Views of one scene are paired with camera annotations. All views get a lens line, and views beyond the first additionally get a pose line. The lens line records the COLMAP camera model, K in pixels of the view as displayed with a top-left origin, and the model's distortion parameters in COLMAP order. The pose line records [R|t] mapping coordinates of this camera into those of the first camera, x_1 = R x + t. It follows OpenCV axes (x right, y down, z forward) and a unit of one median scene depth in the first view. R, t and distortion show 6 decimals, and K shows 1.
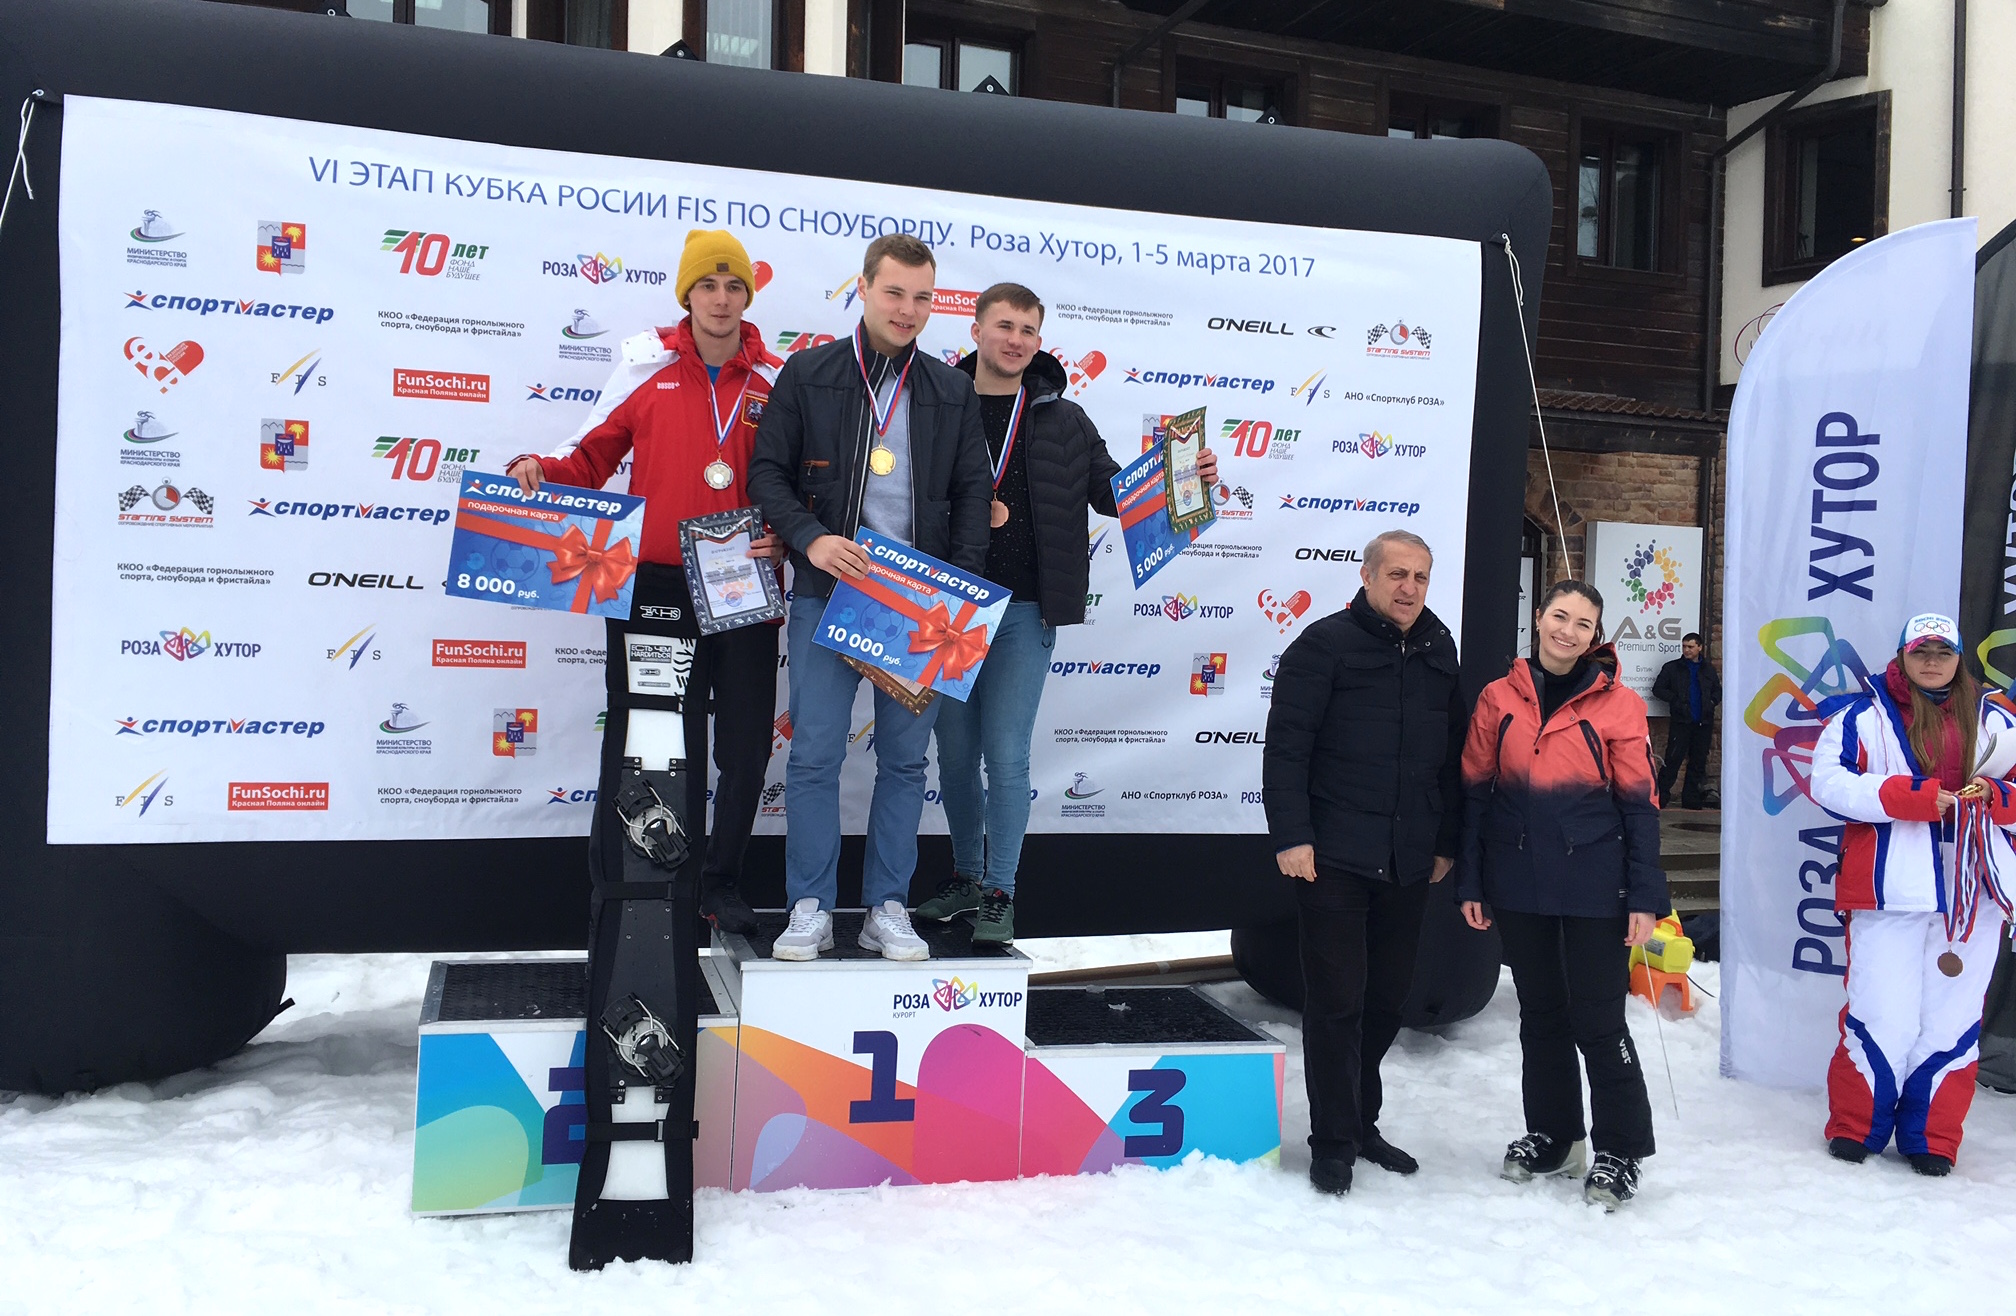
lens RADIAL K [[1682.6, 0, 1012.5], [0, 1682.6, 635.4], [0, 0, 1]] dist [0.090517, -0.105880]
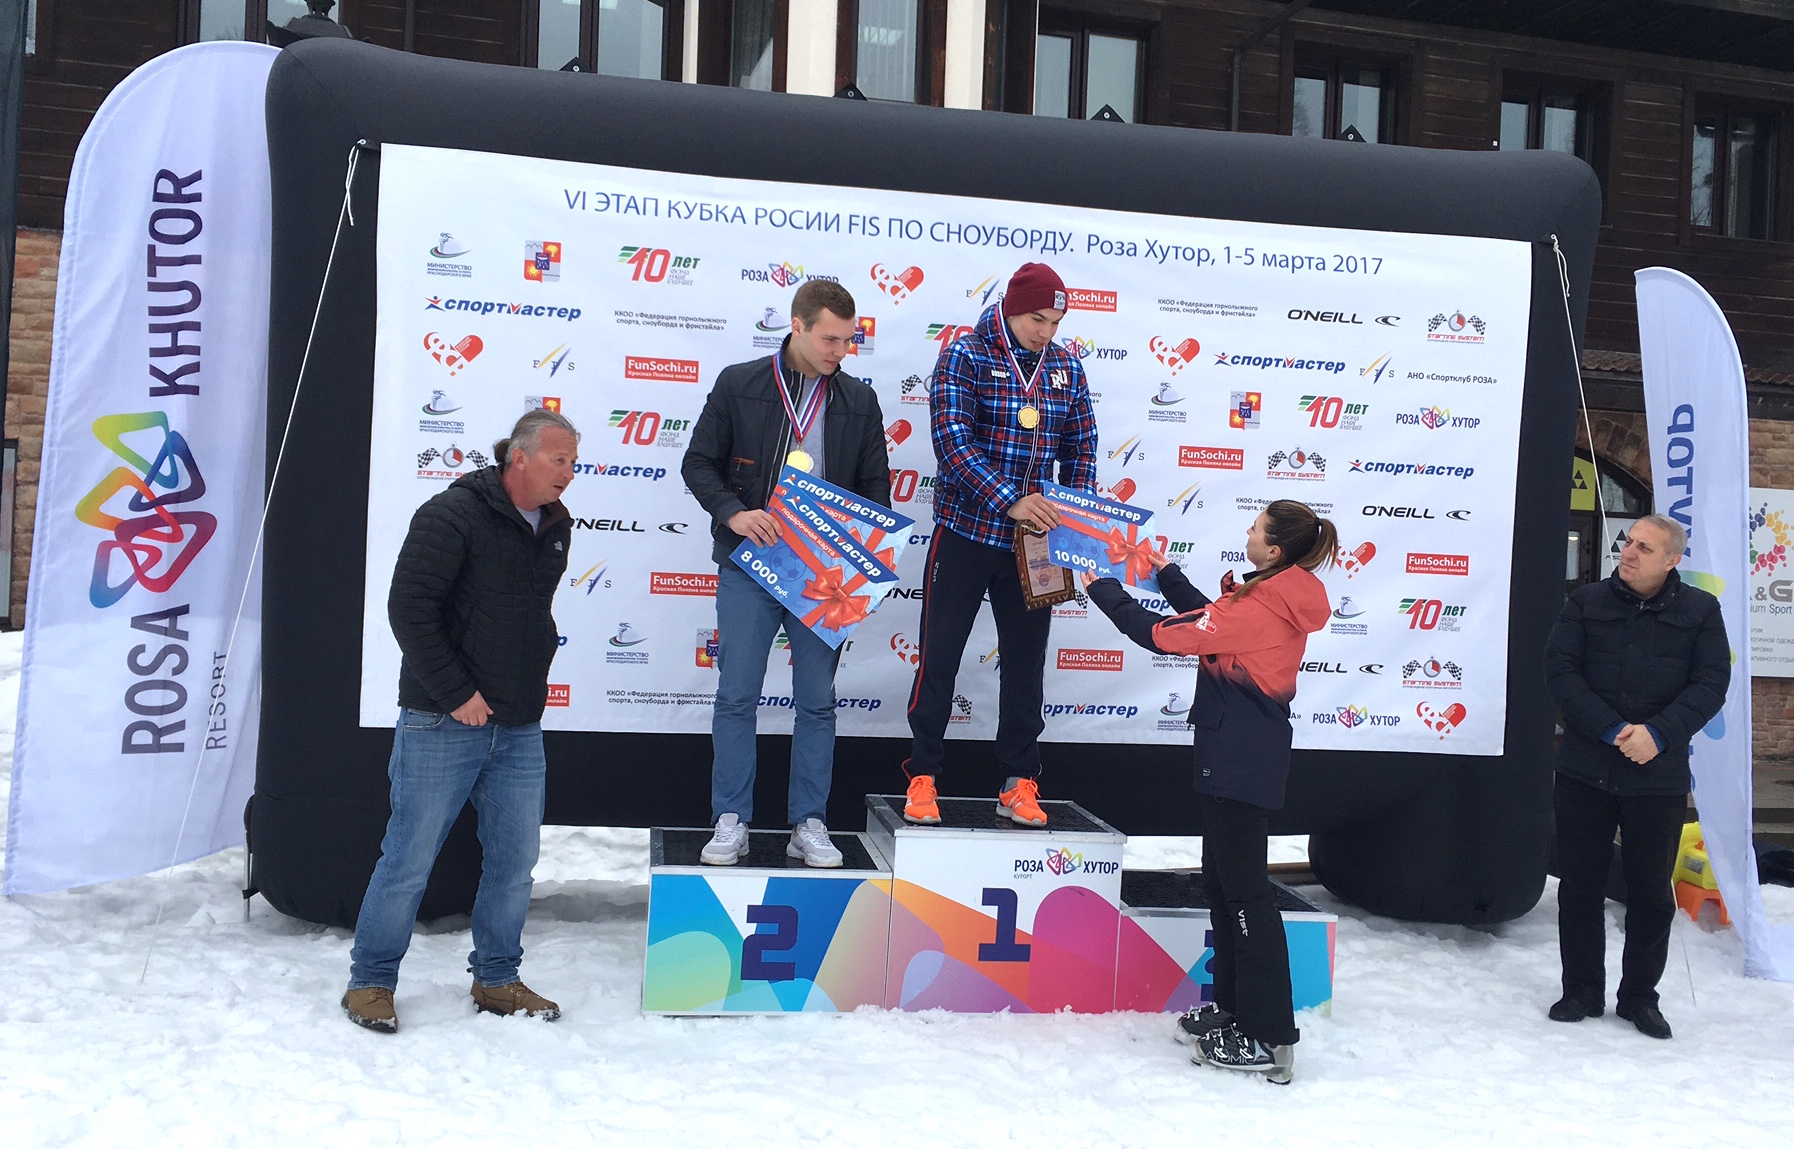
lens RADIAL K [[1574.4, 0, 988.9], [0, 1574.4, 572.3], [0, 0, 1]] dist [0.062935, 0.008189]
pose [[0.995935, 0.013349, -0.089081, 0.009753], [-0.014105, 0.999870, -0.007862, 0.008112], [0.088964, 0.009087, 0.995993, -0.136132]]
